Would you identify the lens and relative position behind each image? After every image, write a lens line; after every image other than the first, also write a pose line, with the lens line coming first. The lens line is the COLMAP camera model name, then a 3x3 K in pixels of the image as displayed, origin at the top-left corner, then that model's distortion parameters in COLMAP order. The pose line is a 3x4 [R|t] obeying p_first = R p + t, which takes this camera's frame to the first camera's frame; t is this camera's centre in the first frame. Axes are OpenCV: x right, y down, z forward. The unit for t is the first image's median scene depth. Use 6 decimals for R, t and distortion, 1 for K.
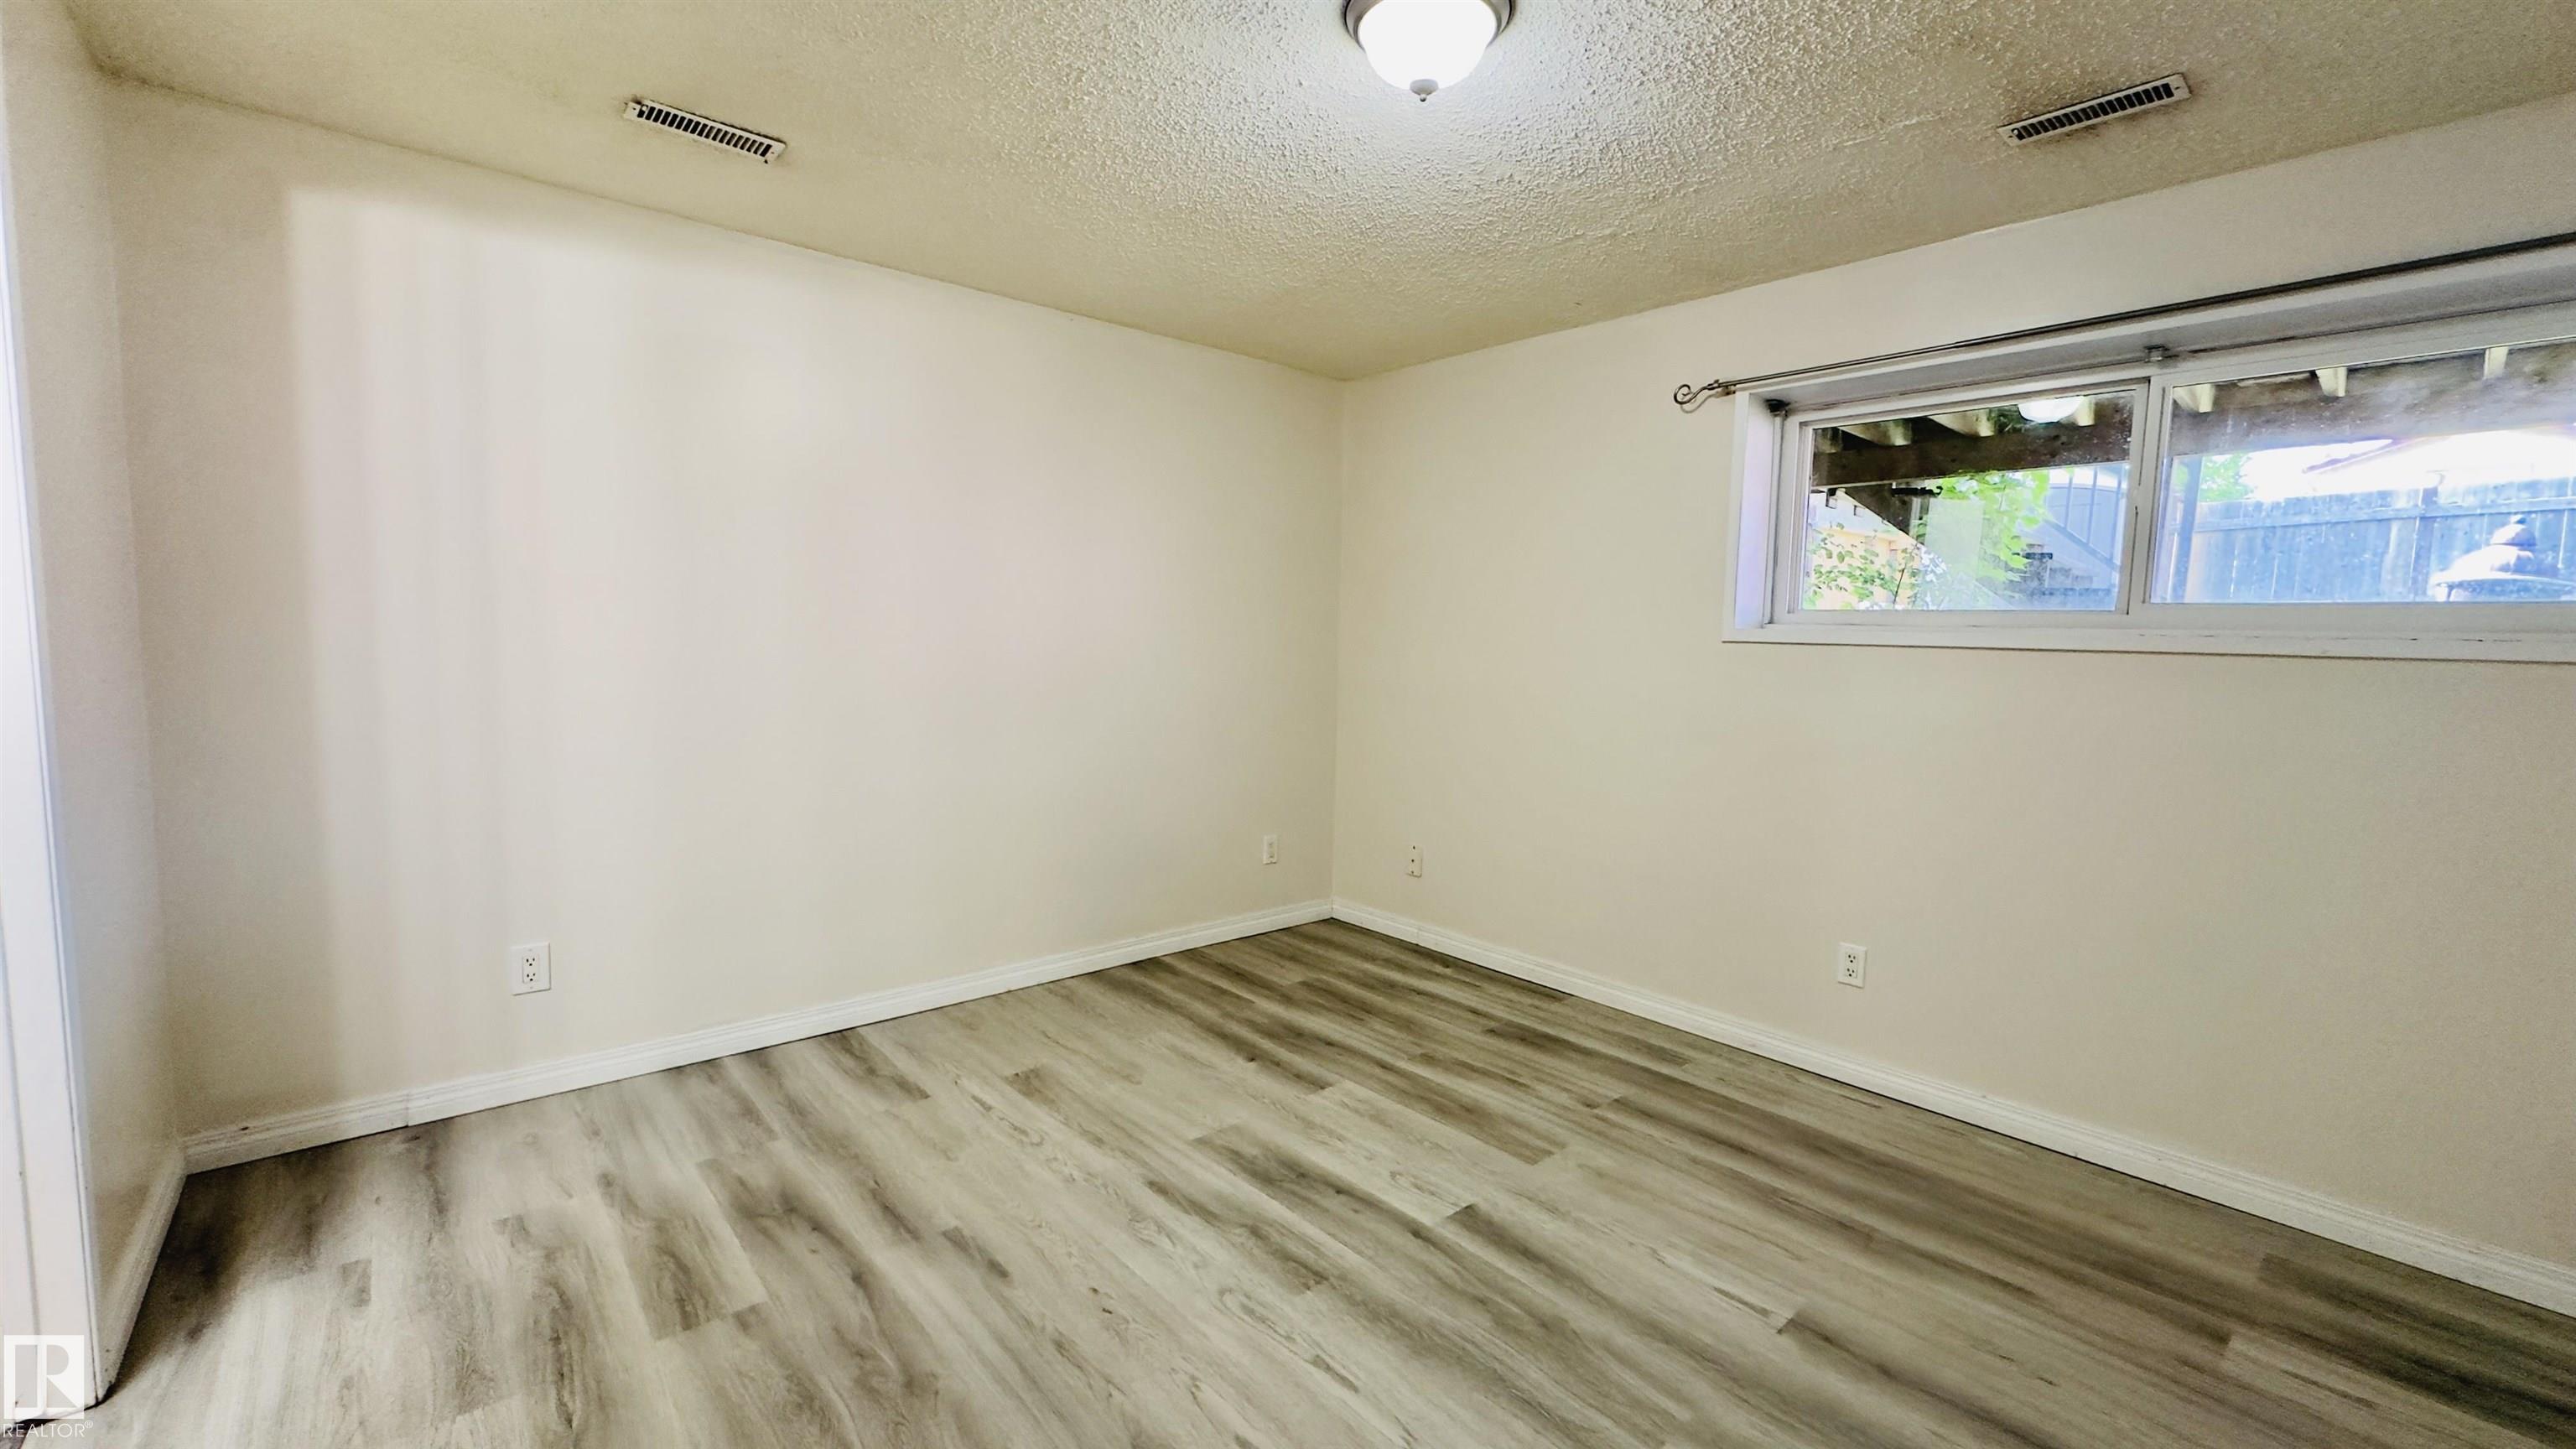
lens RADIAL K [[1025.3, 0, 1288.0], [0, 1025.3, 724.5], [0, 0, 1]] dist [-0.001542, -0.000793]
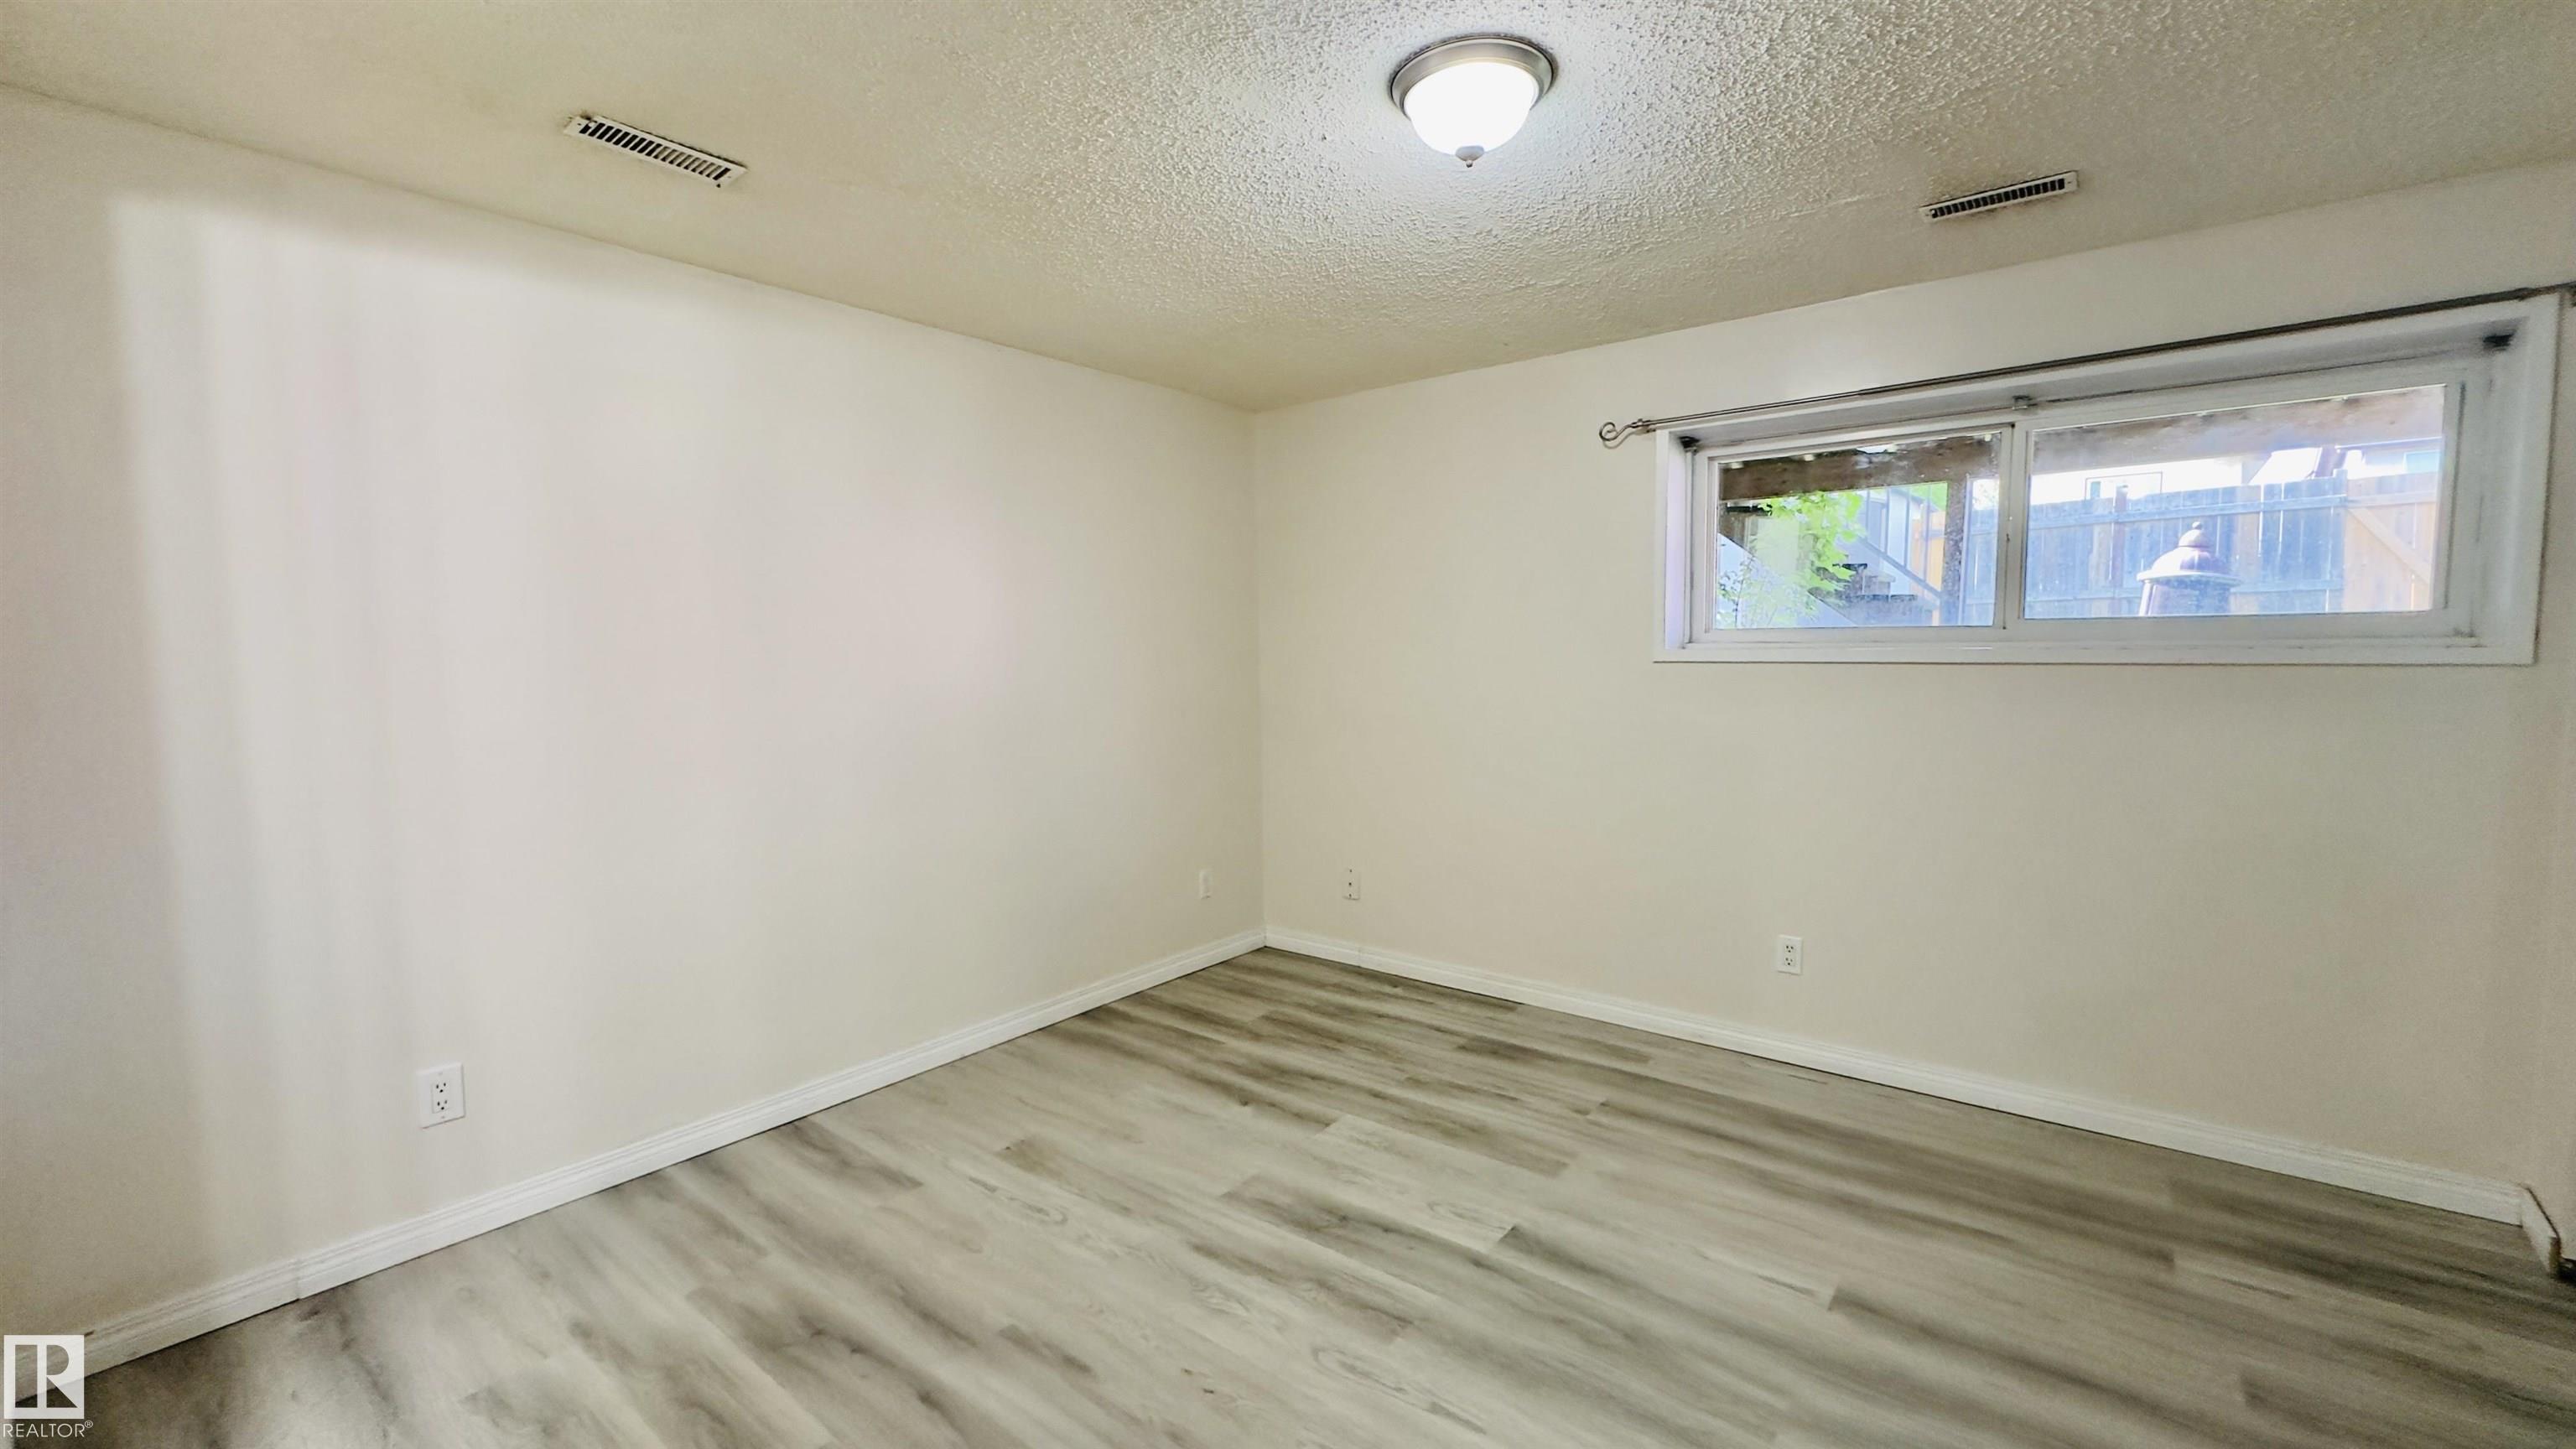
lens RADIAL K [[1025.3, 0, 1288.0], [0, 1025.3, 724.5], [0, 0, 1]] dist [-0.001542, -0.000793]
pose [[0.983154, -0.048622, 0.176194, -0.189195], [0.050522, 0.998703, -0.006310, -0.036992], [-0.175659, 0.015106, 0.984335, 0.018294]]
